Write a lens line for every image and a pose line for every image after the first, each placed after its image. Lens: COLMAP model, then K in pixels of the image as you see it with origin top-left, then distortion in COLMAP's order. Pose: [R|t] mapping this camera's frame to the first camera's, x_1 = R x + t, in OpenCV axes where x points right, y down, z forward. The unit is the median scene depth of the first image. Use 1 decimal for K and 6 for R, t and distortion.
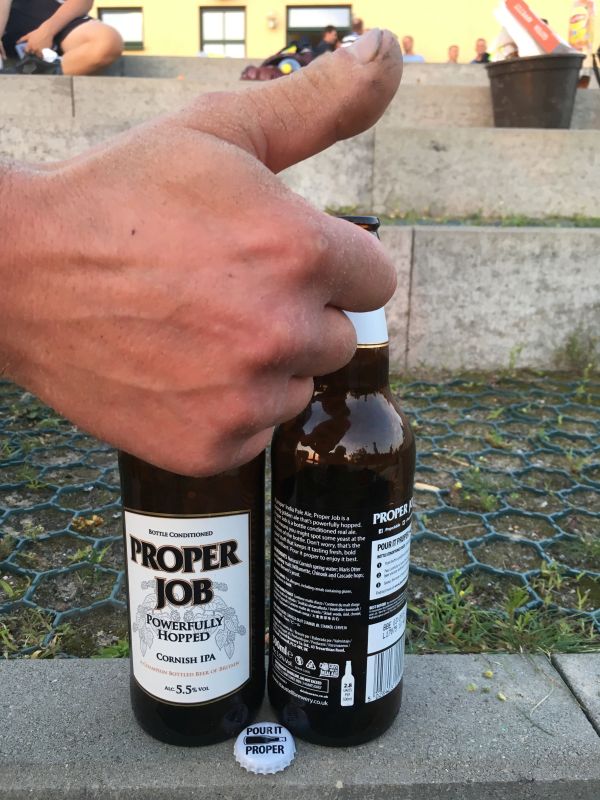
lens RADIAL K [[780.3, 0, 289.0], [0, 780.3, 408.9], [0, 0, 1]] dist [0.063242, -0.090821]
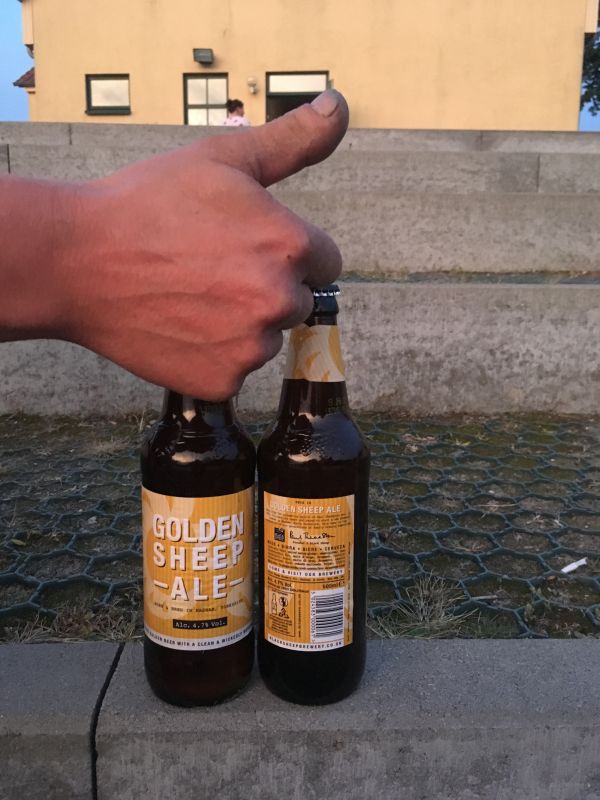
lens RADIAL K [[780.3, 0, 296.4], [0, 780.3, 399.5], [0, 0, 1]] dist [0.063242, -0.090821]
pose [[0.999938, -0.009050, 0.006460, 0.139832], [0.009516, 0.997042, -0.076269, 0.010021], [-0.005751, 0.076326, 0.997066, -0.051821]]
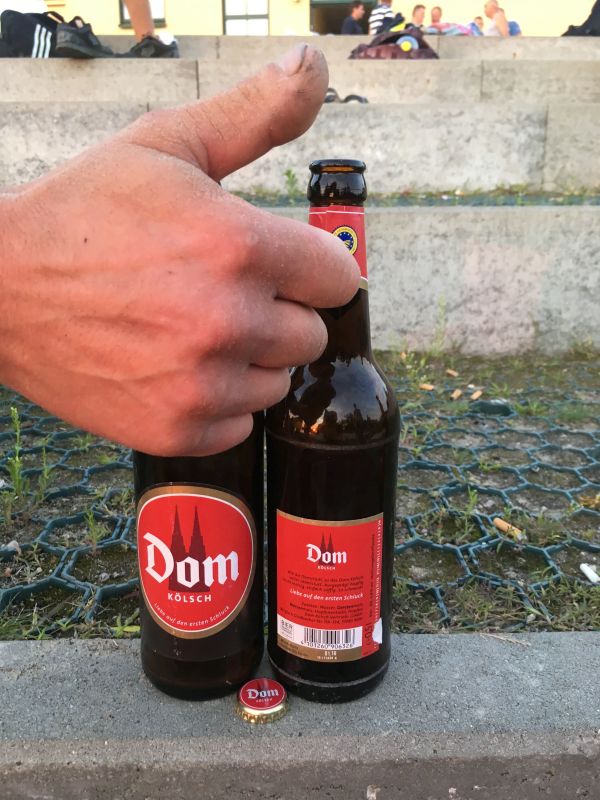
lens RADIAL K [[780.3, 0, 283.3], [0, 780.3, 408.8], [0, 0, 1]] dist [0.063242, -0.090821]
pose [[0.999824, -0.018377, -0.003727, -0.226740], [0.018474, 0.999446, 0.027671, -0.005616], [0.003217, -0.027735, 0.999610, -0.014257]]
